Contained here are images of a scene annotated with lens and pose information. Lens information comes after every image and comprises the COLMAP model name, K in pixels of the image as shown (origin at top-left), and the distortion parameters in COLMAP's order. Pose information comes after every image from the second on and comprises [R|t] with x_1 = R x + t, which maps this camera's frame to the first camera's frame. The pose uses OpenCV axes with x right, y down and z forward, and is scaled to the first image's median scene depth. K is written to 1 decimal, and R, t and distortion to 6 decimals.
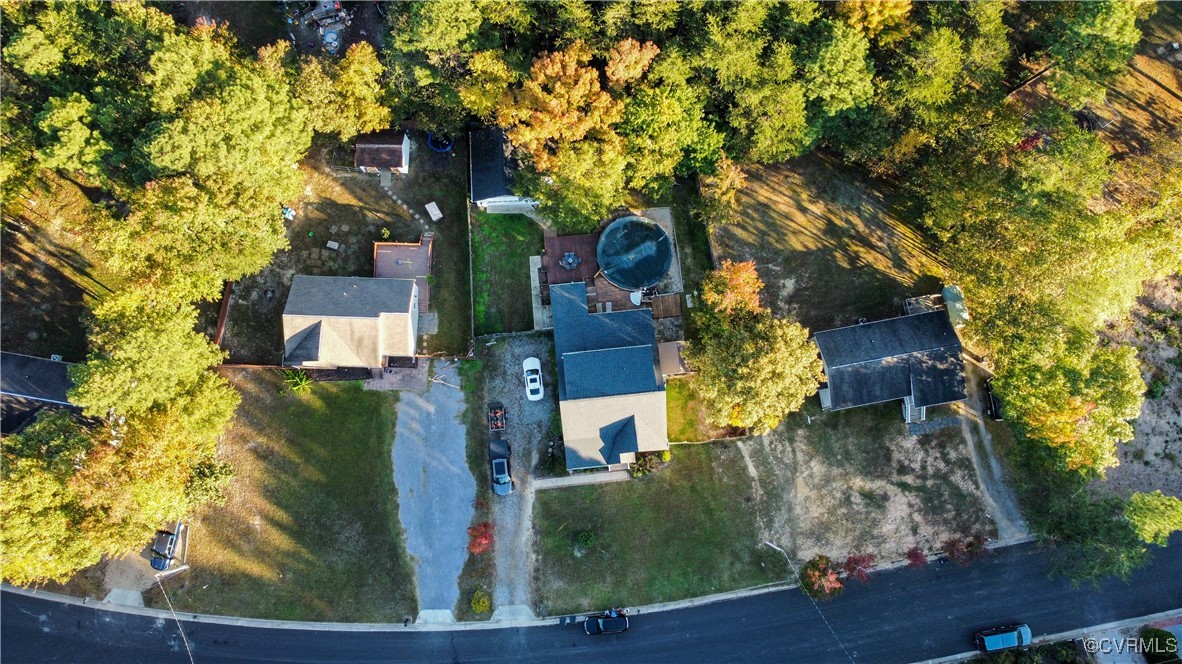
lens RADIAL K [[843.4, 0, 597.2], [0, 843.4, 248.5], [0, 0, 1]] dist [0.004002, -0.000690]
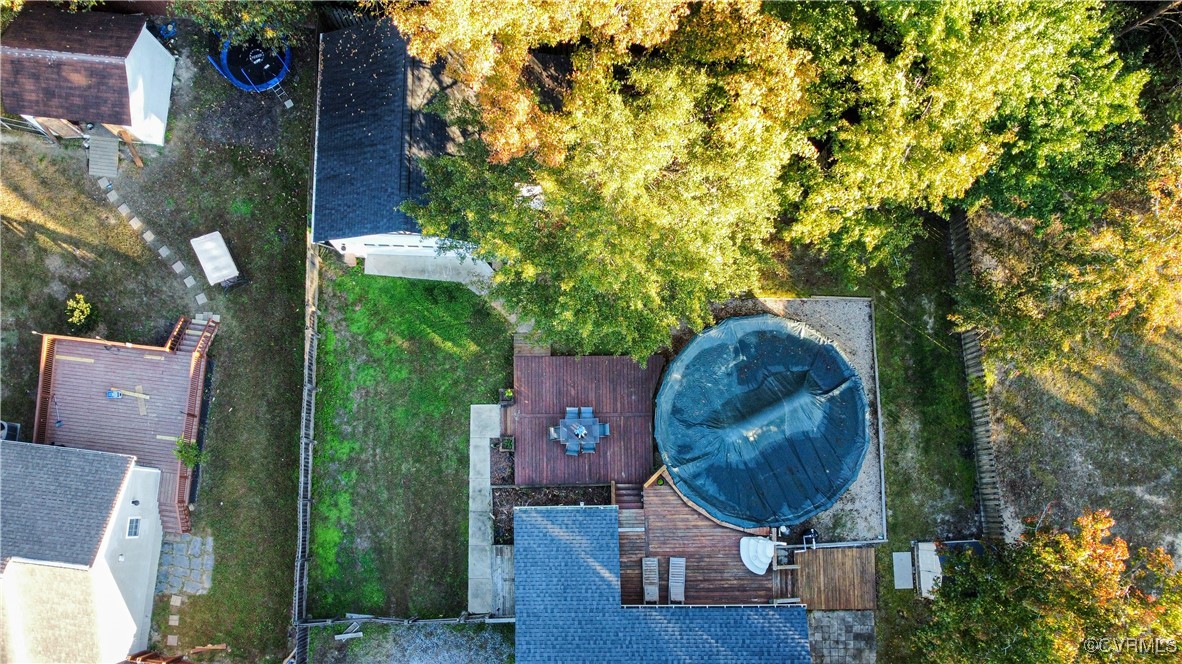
lens RADIAL K [[855.5, 0, 540.8], [0, 855.5, 433.4], [0, 0, 1]] dist [-0.000801, 0.001786]
pose [[0.992478, 0.098567, -0.072606, -0.023159], [-0.082414, 0.976504, 0.199116, -0.058093], [0.090527, -0.191634, 0.977283, 0.674528]]
